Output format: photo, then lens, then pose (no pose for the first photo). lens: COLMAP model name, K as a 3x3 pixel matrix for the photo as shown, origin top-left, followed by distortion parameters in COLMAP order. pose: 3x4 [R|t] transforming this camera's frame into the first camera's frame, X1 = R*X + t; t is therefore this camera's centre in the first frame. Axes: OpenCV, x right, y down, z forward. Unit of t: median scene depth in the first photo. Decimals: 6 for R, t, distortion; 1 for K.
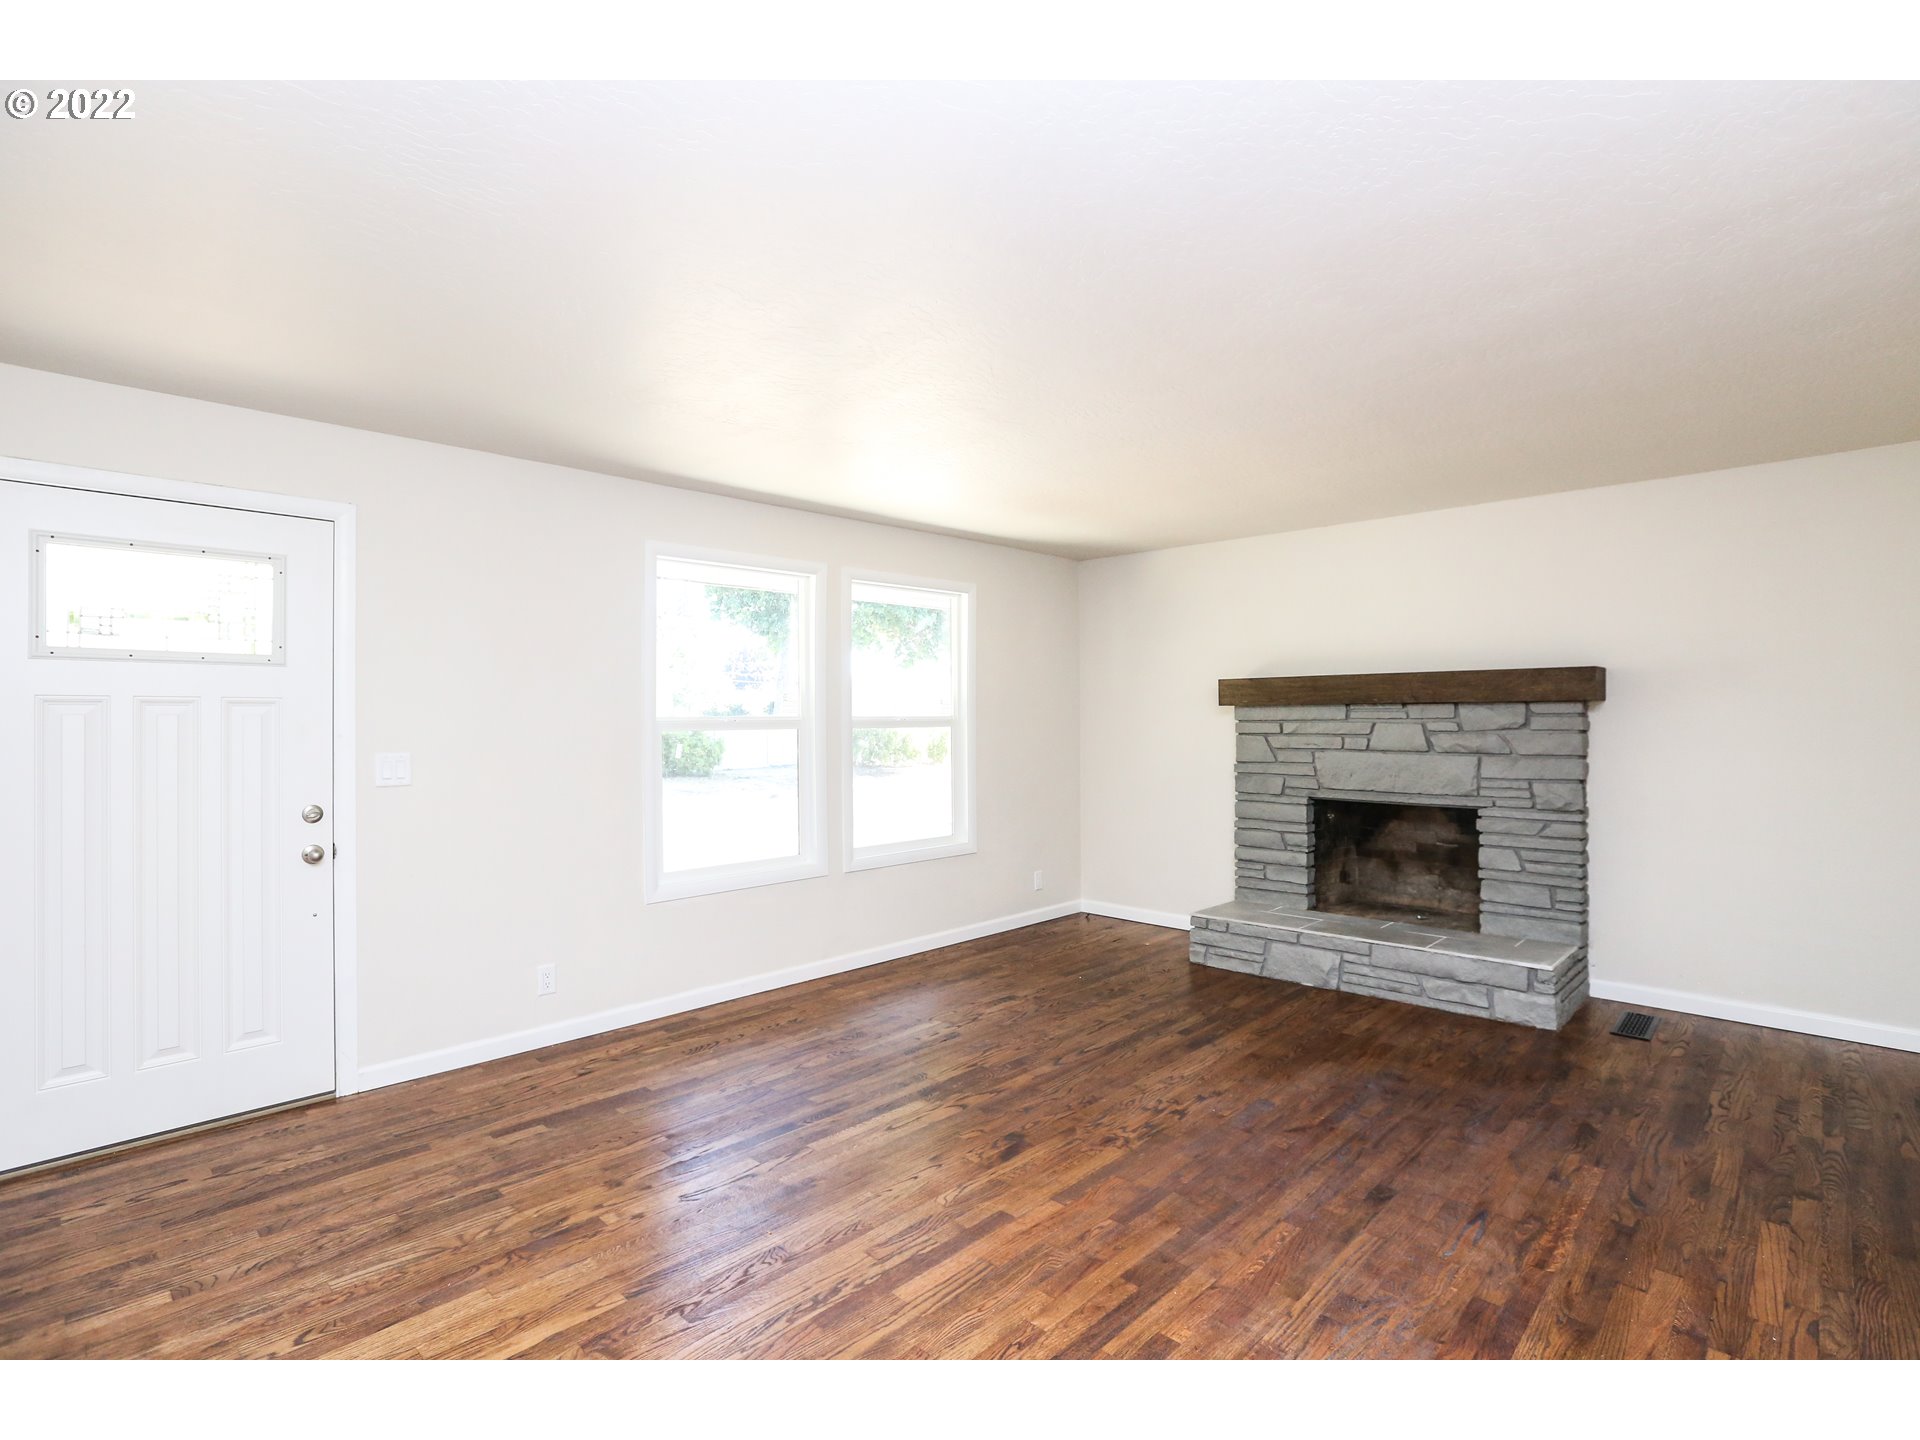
lens RADIAL K [[939.6, 0, 956.7], [0, 939.6, 719.9], [0, 0, 1]] dist [-0.048205, 0.021111]
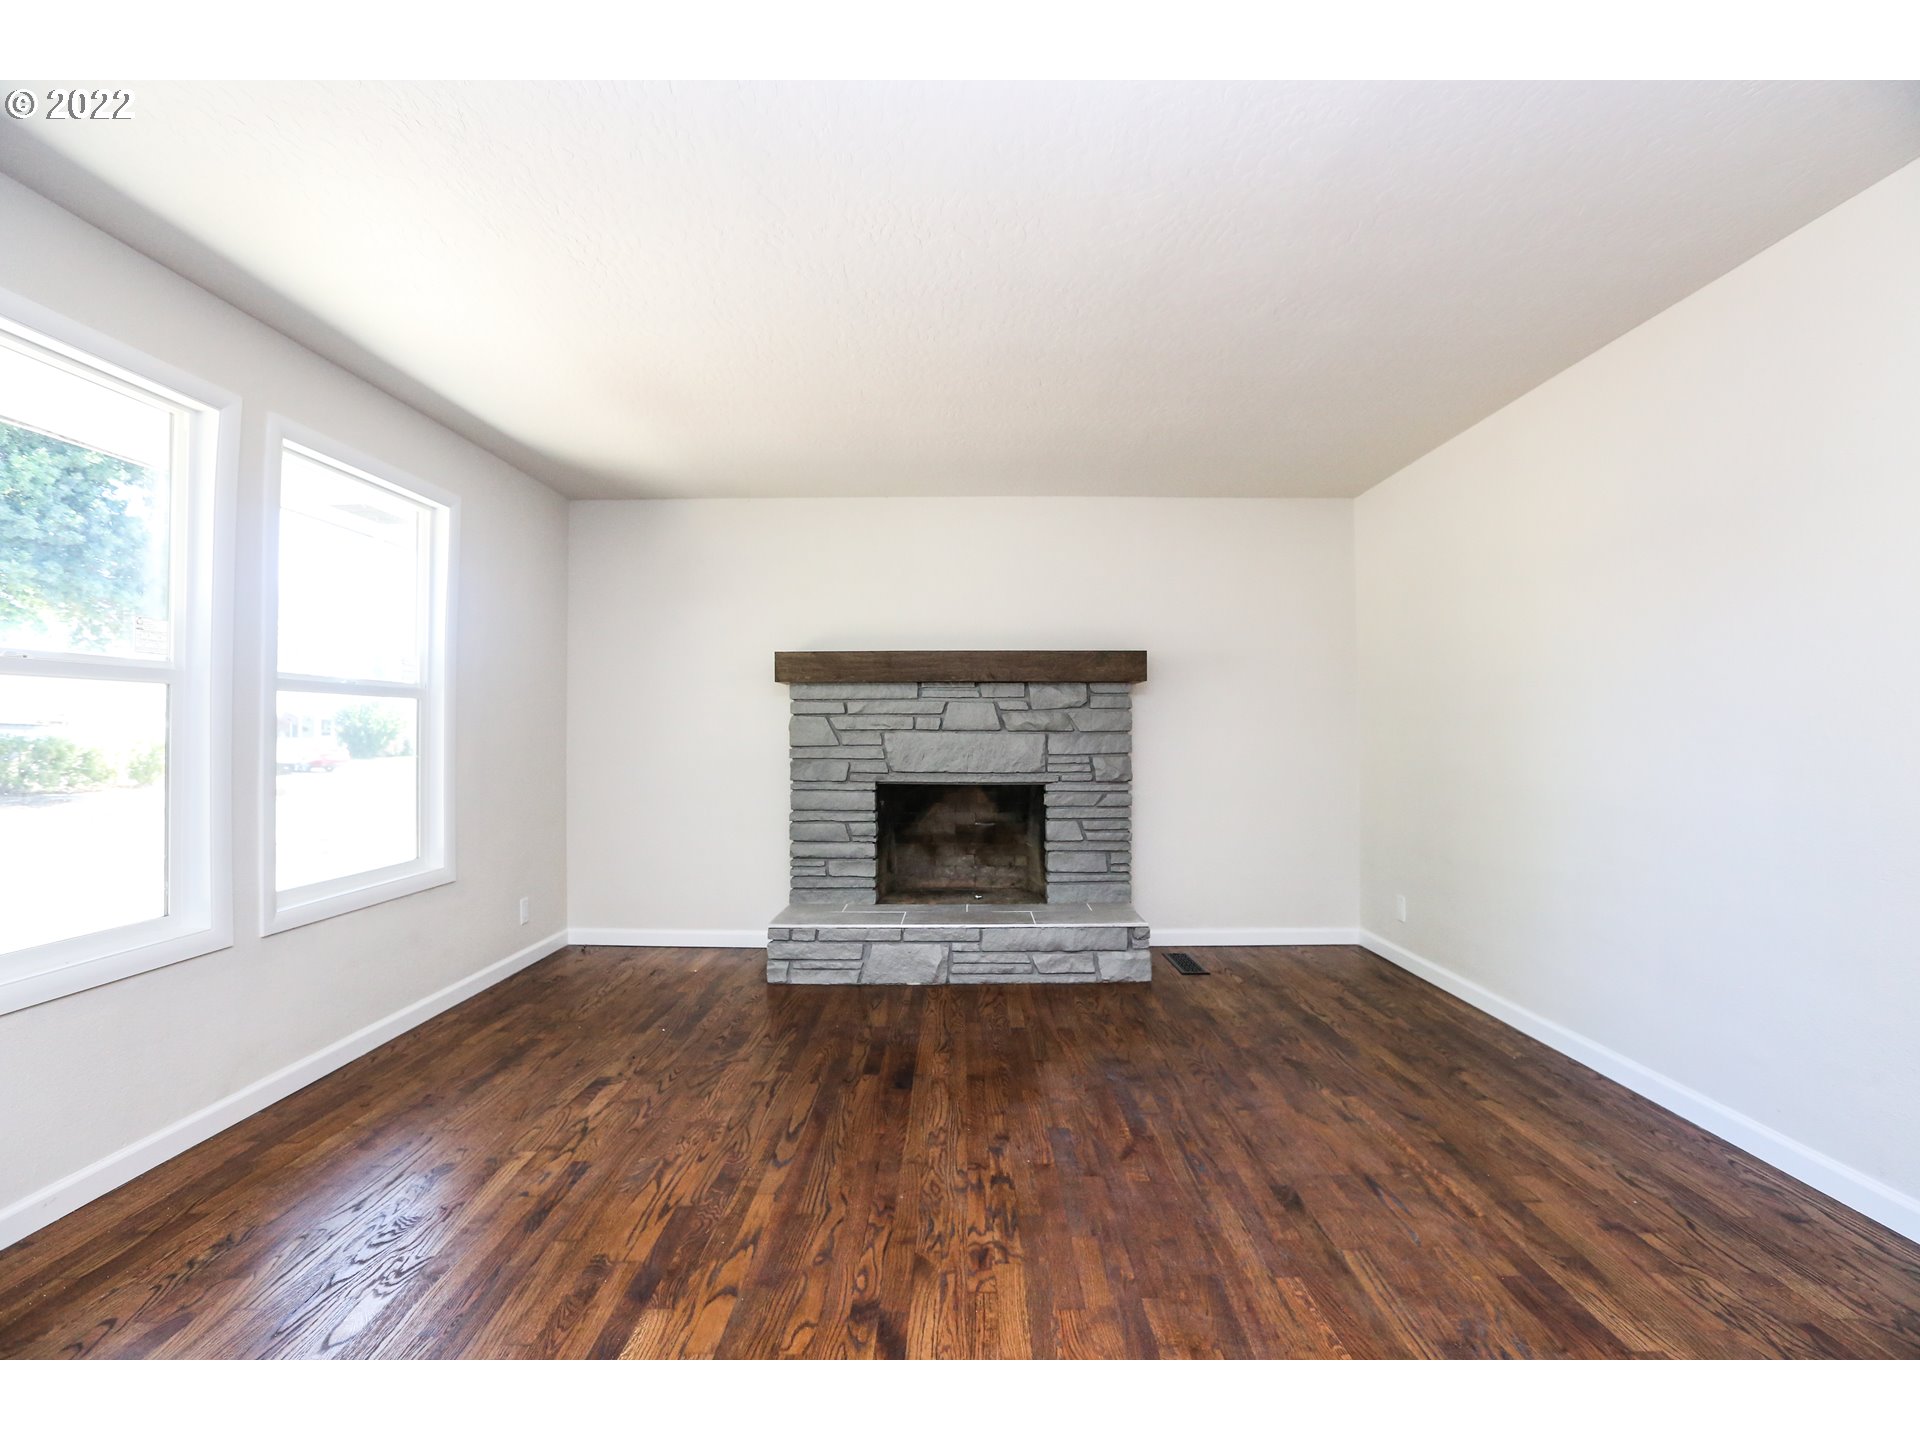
lens RADIAL K [[876.8, 0, 960.0], [0, 876.8, 720.0], [0, 0, 1]] dist [-0.071775, 0.030288]
pose [[0.717759, 0.014669, 0.696137, -0.189920], [-0.001185, 0.999802, -0.019846, 0.042528], [-0.696290, 0.013419, 0.717635, 0.352209]]
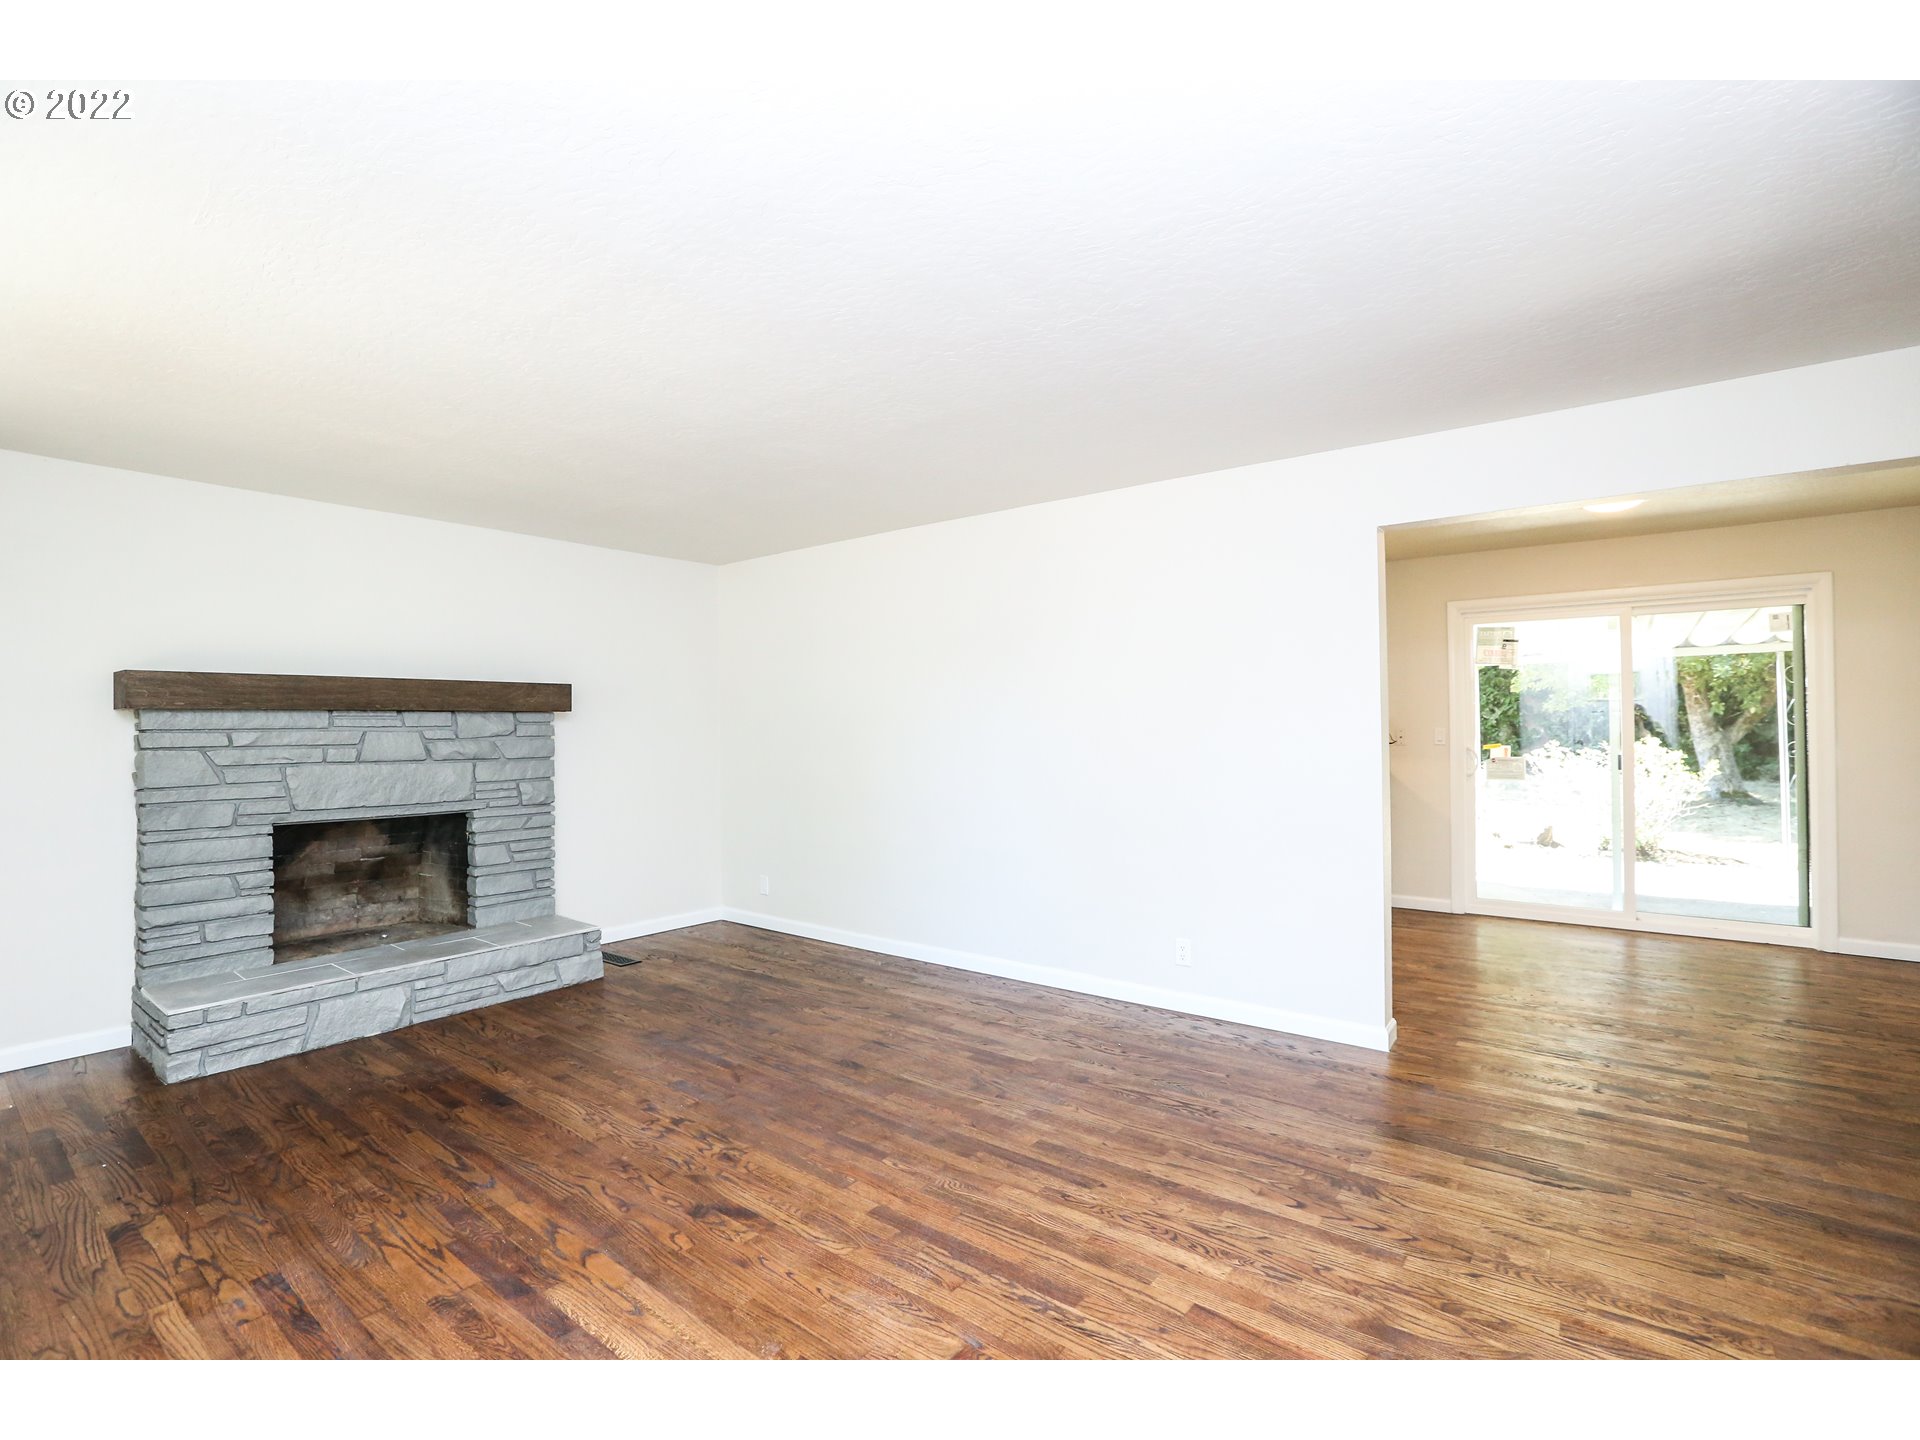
lens RADIAL K [[887.3, 0, 966.5], [0, 887.3, 715.2], [0, 0, 1]] dist [-0.053381, 0.020003]
pose [[-0.125228, 0.018363, 0.991958, -0.492571], [0.011940, 0.999784, -0.017000, 0.009307], [-0.992056, 0.009715, -0.125420, 0.553795]]
